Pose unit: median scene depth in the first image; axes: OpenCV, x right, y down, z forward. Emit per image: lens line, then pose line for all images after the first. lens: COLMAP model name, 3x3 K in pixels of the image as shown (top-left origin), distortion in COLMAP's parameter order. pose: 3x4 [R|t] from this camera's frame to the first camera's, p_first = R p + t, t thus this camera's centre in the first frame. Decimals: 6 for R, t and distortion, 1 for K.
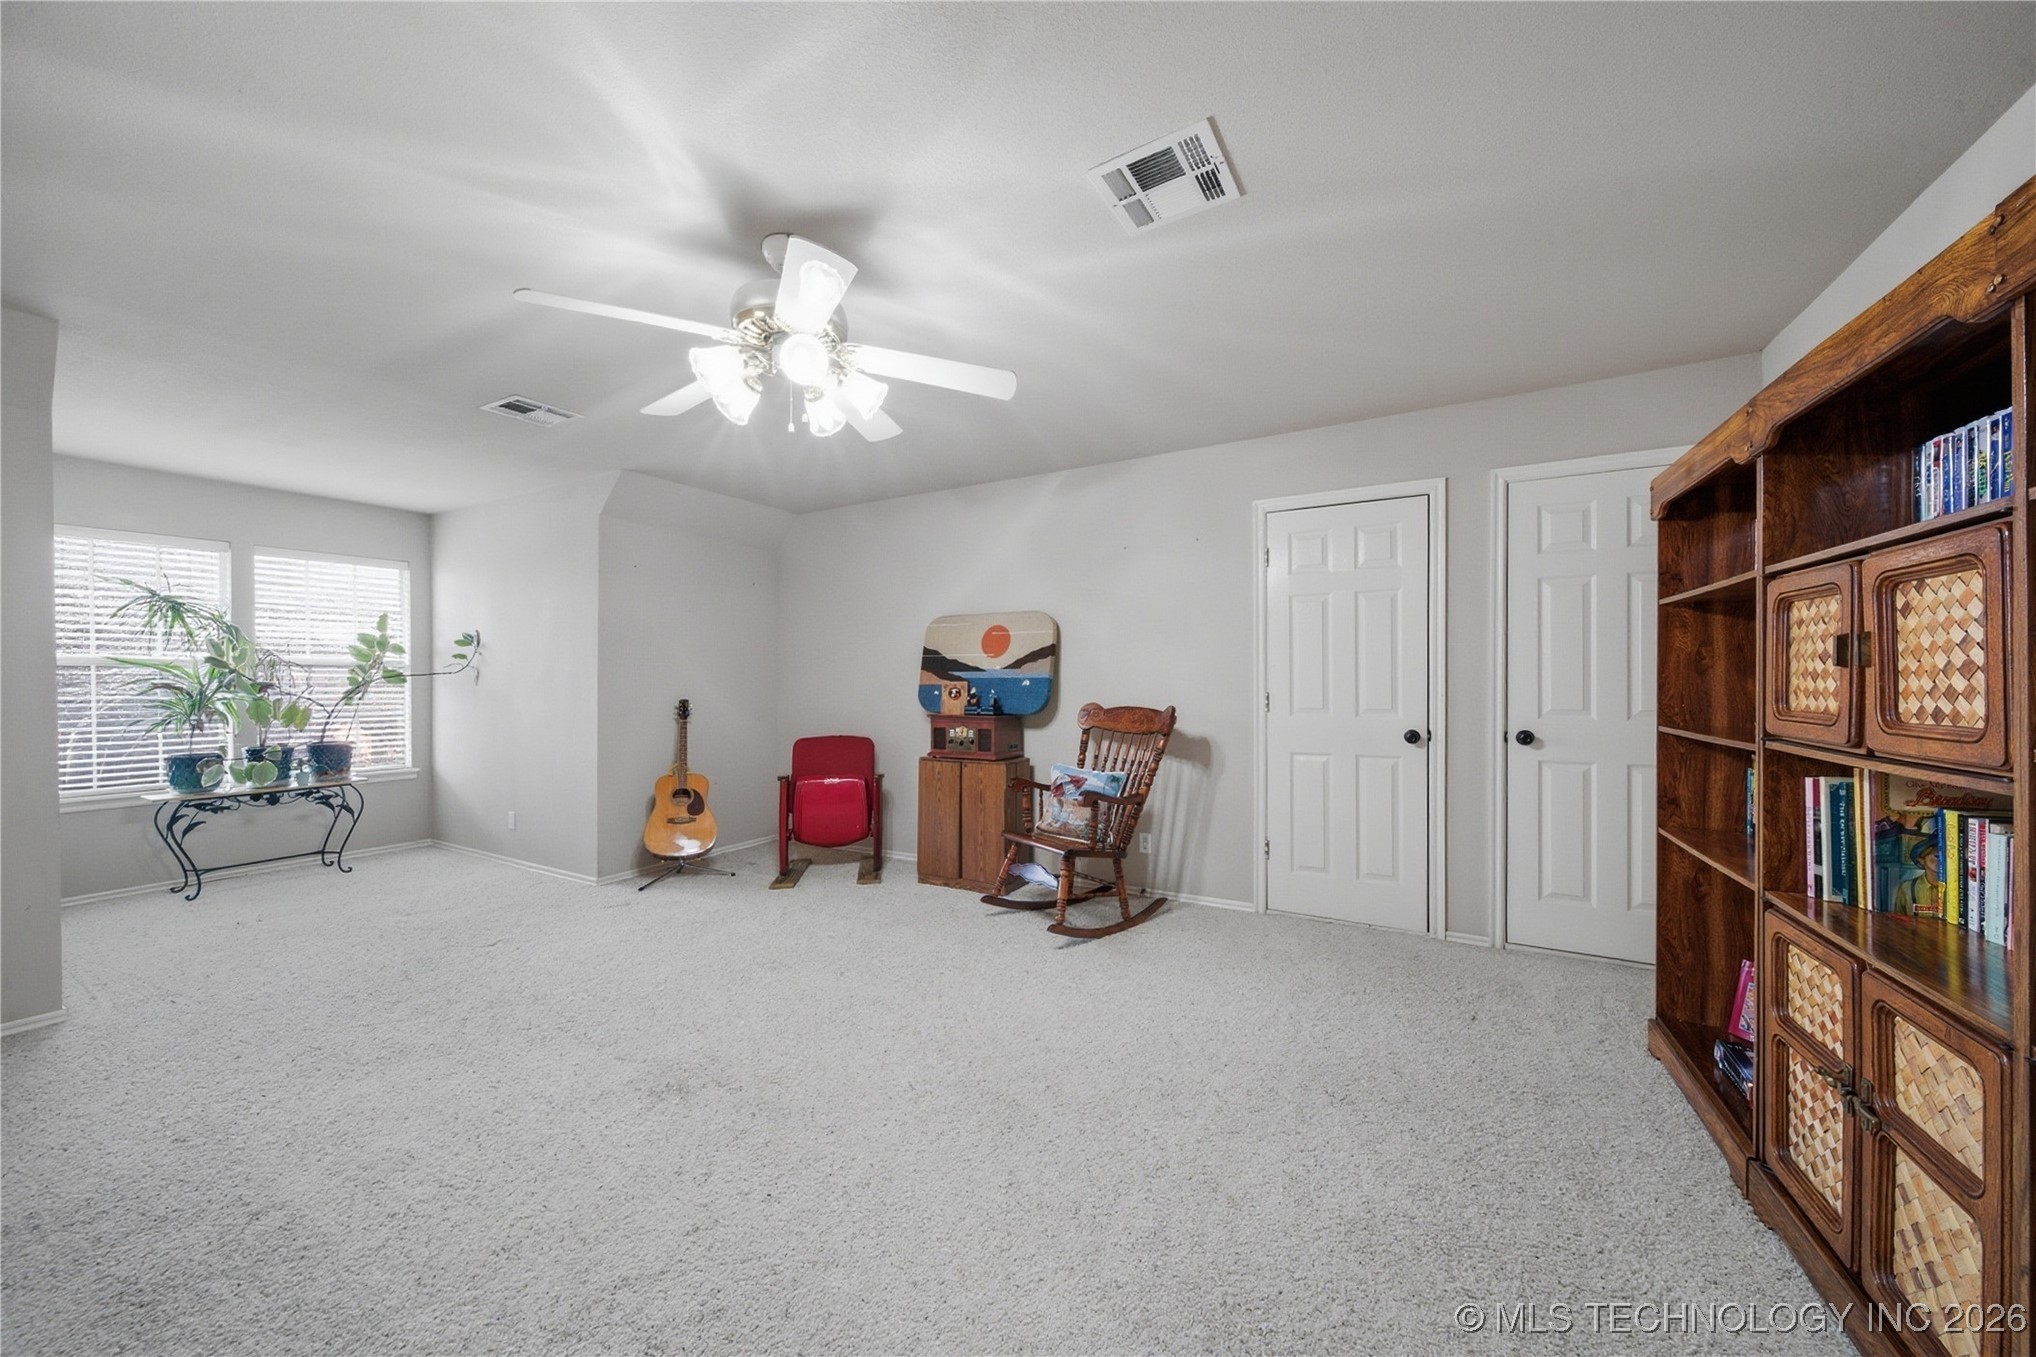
lens RADIAL K [[719.2, 0, 1014.5], [0, 719.2, 680.3], [0, 0, 1]] dist [-0.001732, -0.000552]
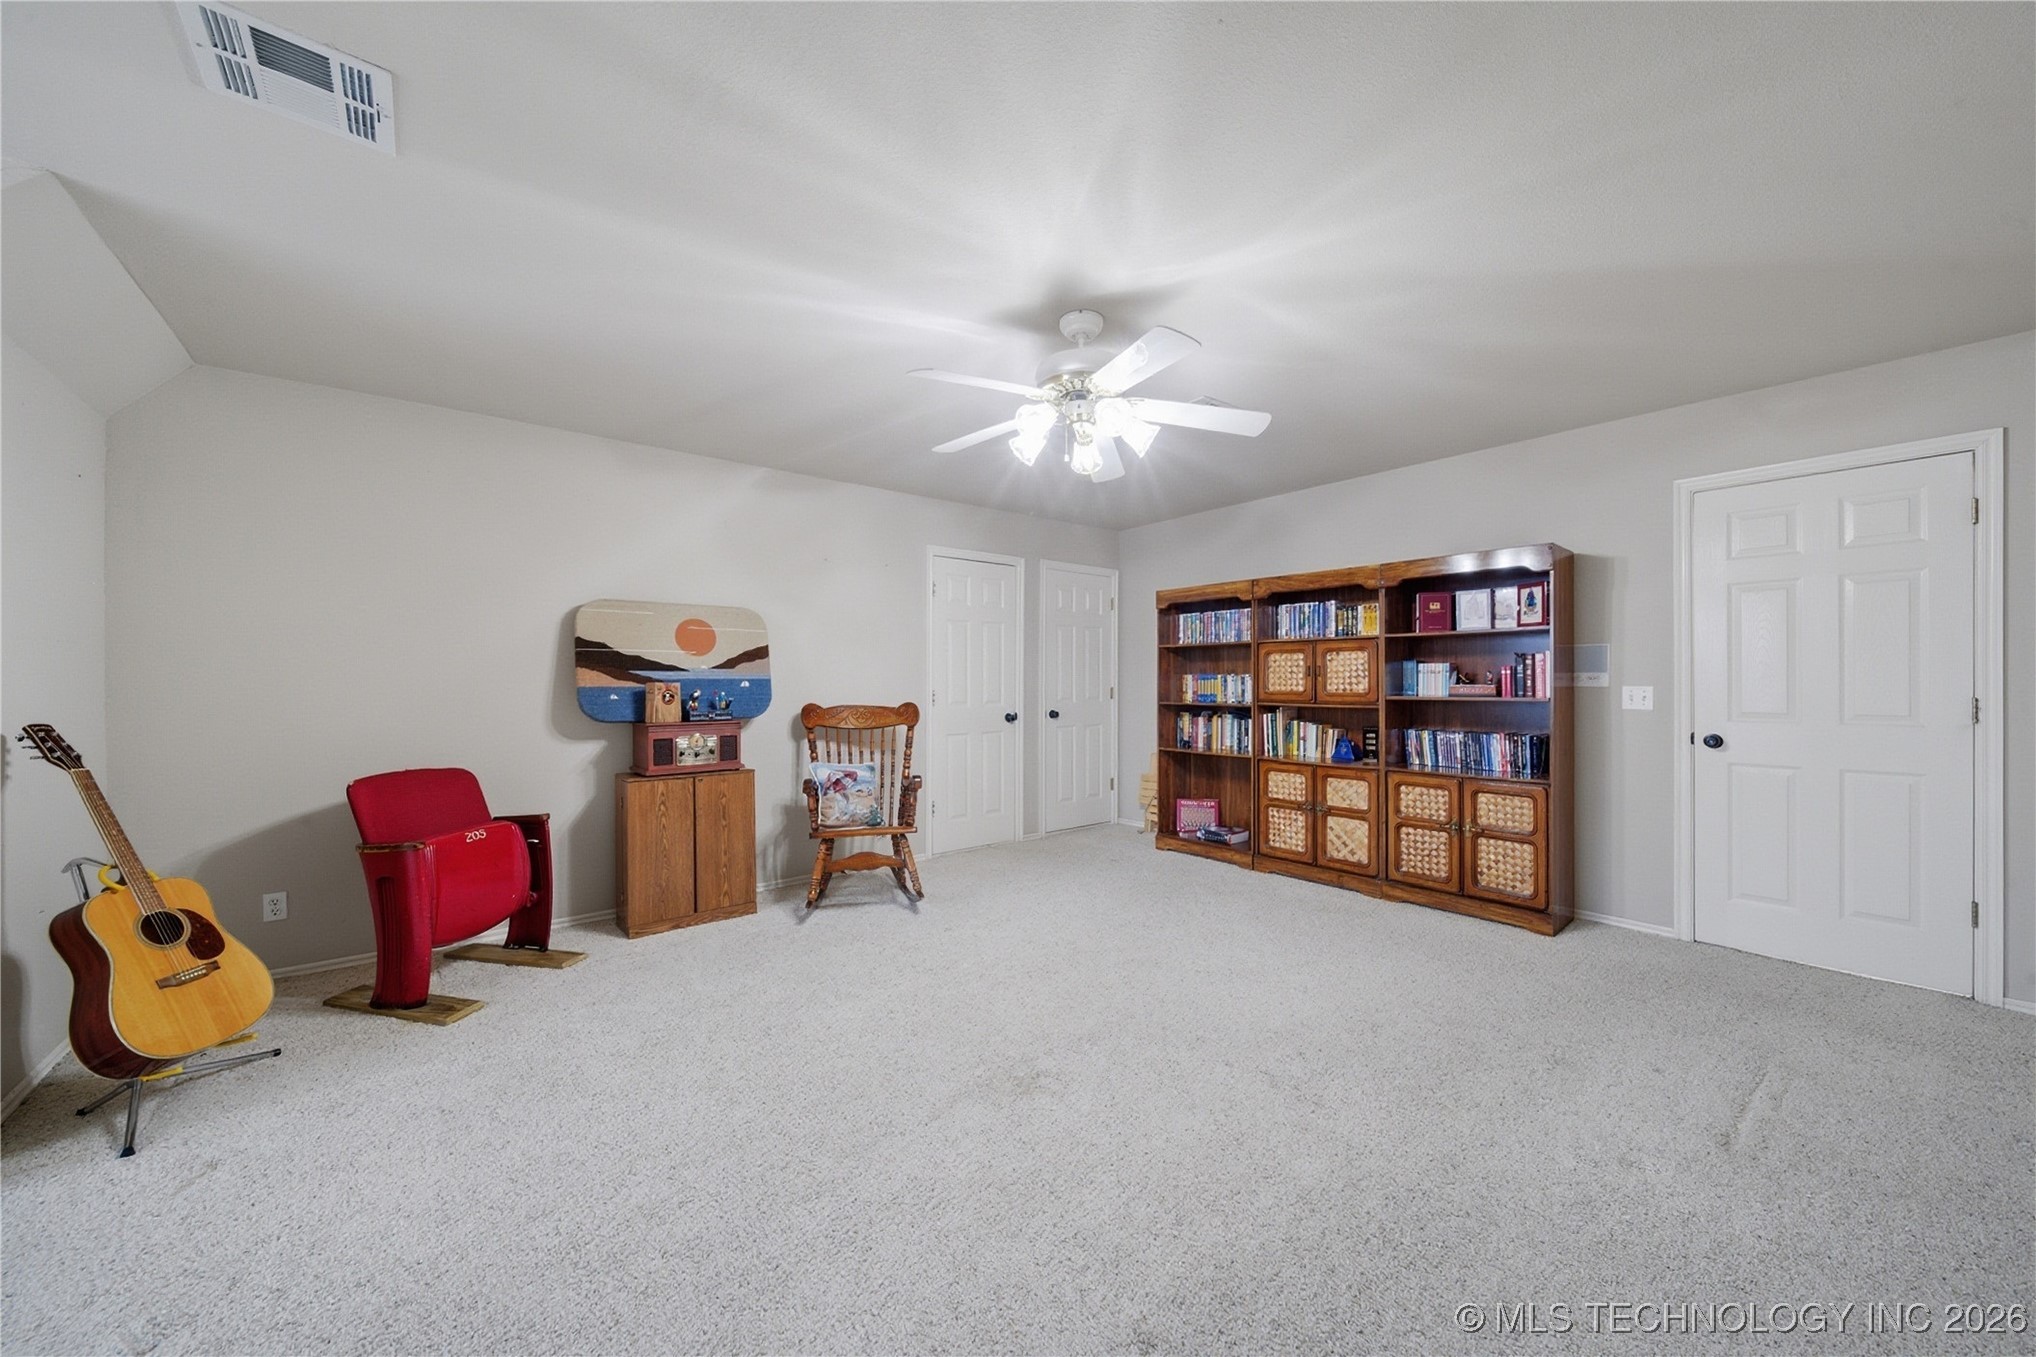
lens RADIAL K [[719.2, 0, 1014.5], [0, 719.2, 680.3], [0, 0, 1]] dist [-0.001732, -0.000552]
pose [[0.362716, 0.006275, 0.931878, -0.743414], [0.002828, 0.999965, -0.007835, 0.006779], [-0.931895, 0.005478, 0.362686, 0.338152]]
